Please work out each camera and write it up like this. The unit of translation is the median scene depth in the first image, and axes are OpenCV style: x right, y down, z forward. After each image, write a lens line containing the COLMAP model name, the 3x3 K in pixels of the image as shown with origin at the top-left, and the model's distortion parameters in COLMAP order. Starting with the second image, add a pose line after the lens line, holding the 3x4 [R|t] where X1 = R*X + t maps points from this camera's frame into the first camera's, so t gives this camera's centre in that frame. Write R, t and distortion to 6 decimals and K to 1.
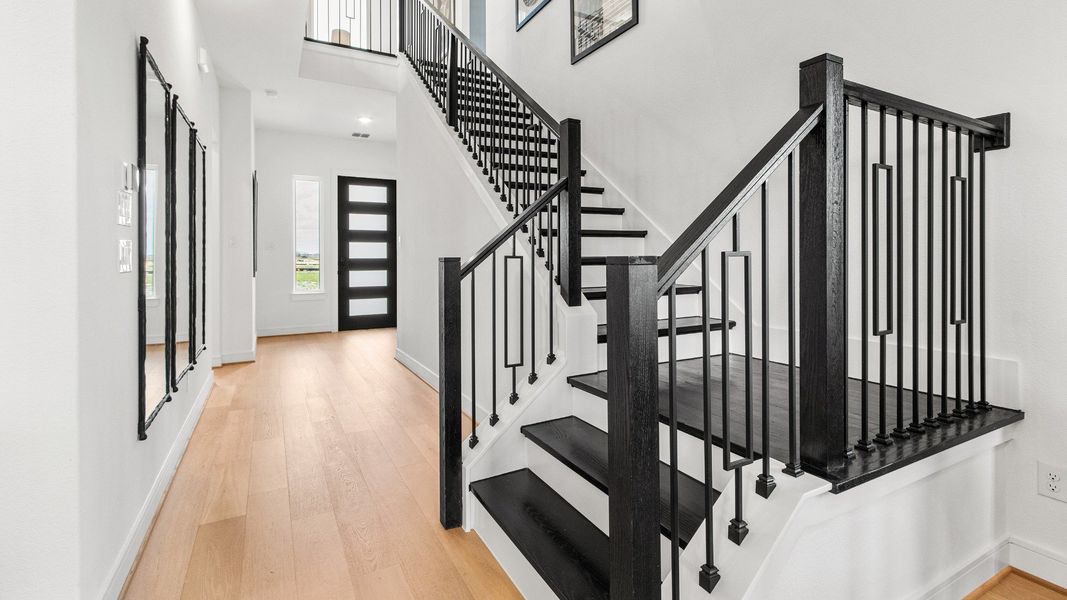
lens RADIAL K [[488.8, 0, 537.2], [0, 488.8, 254.8], [0, 0, 1]] dist [0.003781, 0.000568]
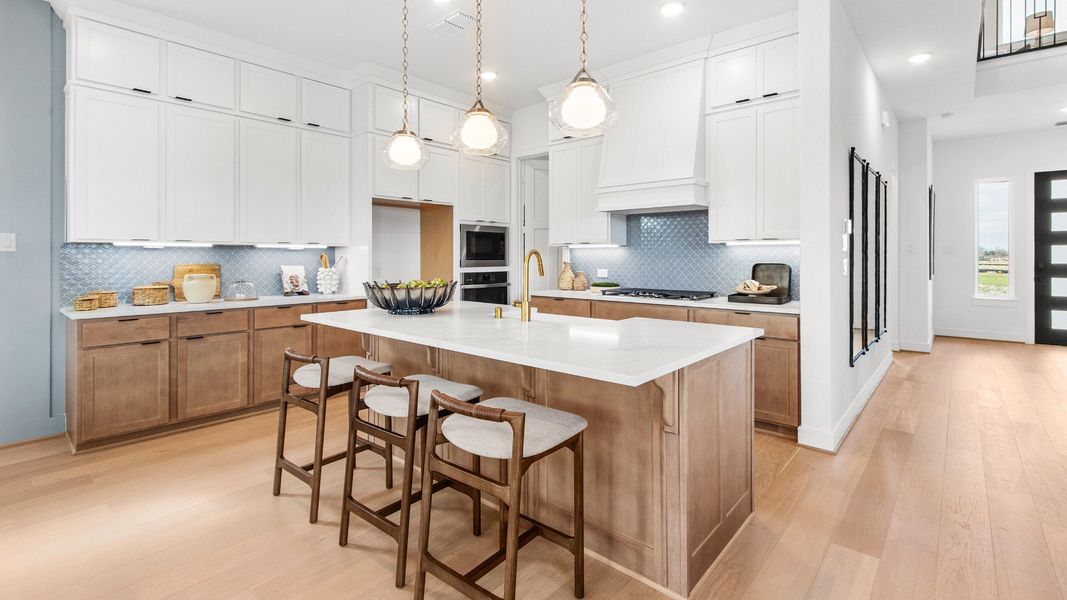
lens RADIAL K [[488.8, 0, 537.2], [0, 488.8, 254.8], [0, 0, 1]] dist [0.003781, 0.000568]
pose [[0.349815, 0.003202, -0.936814, 0.247054], [0.000310, 0.999994, 0.003534, -0.024759], [0.936819, -0.001527, 0.349811, -0.368970]]
